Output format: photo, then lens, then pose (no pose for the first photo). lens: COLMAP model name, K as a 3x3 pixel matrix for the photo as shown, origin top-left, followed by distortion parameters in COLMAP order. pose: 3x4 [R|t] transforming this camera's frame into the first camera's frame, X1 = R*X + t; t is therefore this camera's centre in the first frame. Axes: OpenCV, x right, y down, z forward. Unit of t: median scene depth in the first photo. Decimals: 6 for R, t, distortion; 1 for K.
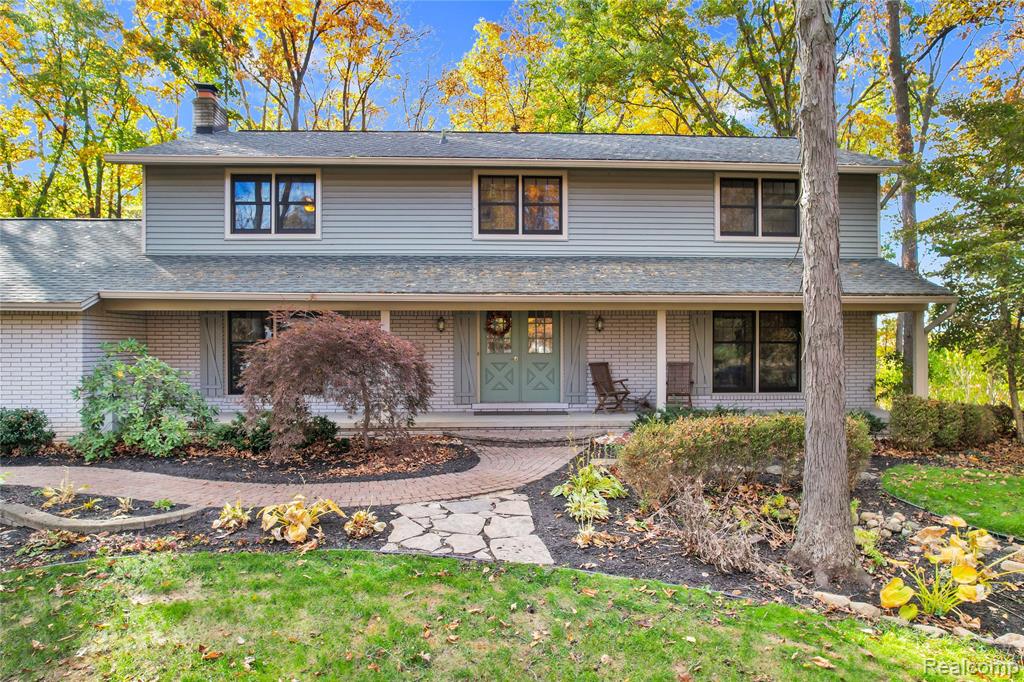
lens RADIAL K [[667.1, 0, 512.0], [0, 667.1, 341.0], [0, 0, 1]] dist [-0.064466, 0.057069]
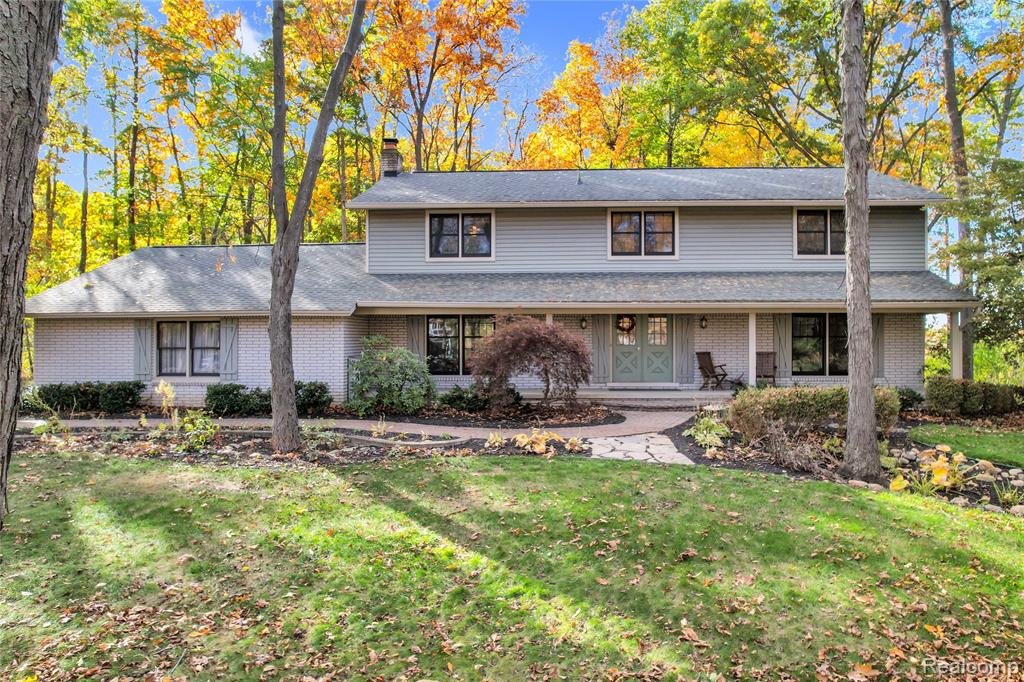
lens RADIAL K [[646.1, 0, 528.4], [0, 646.1, 329.6], [0, 0, 1]] dist [-0.068255, 0.054829]
pose [[0.994777, -0.000761, -0.102071, -0.100395], [-0.000071, 0.999967, -0.008146, -0.002163], [0.102074, 0.008111, 0.994744, -0.363438]]
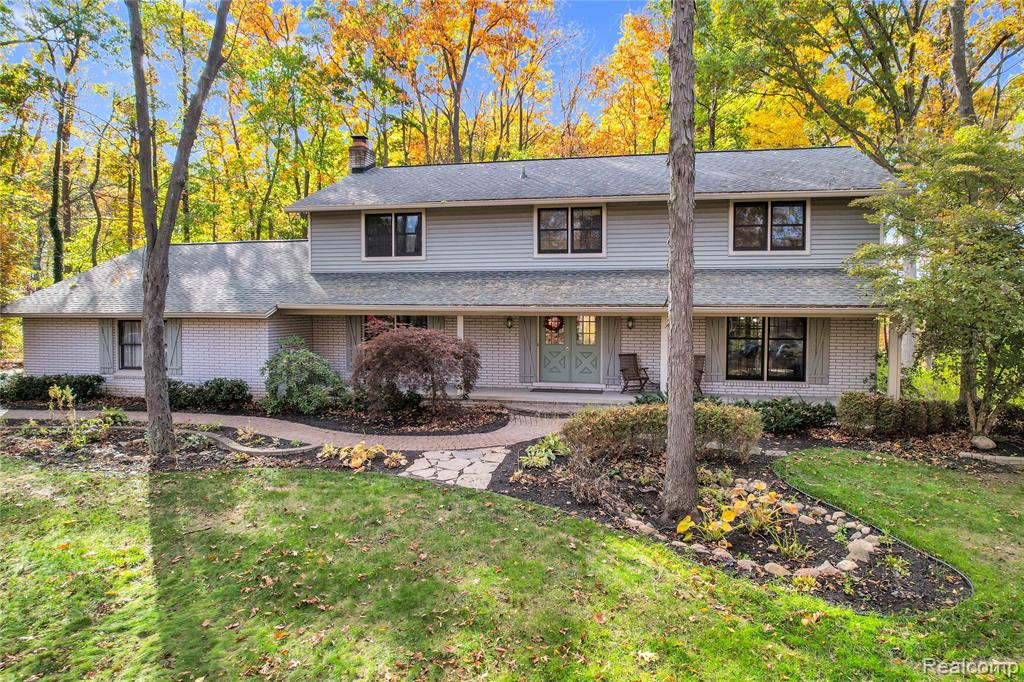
lens RADIAL K [[640.2, 0, 513.8], [0, 640.2, 327.7], [0, 0, 1]] dist [-0.036024, 0.000518]
pose [[0.965098, 0.011297, -0.261646, 0.282165], [-0.002604, 0.999434, 0.033548, -0.068642], [0.261877, -0.031696, 0.964581, -0.280575]]
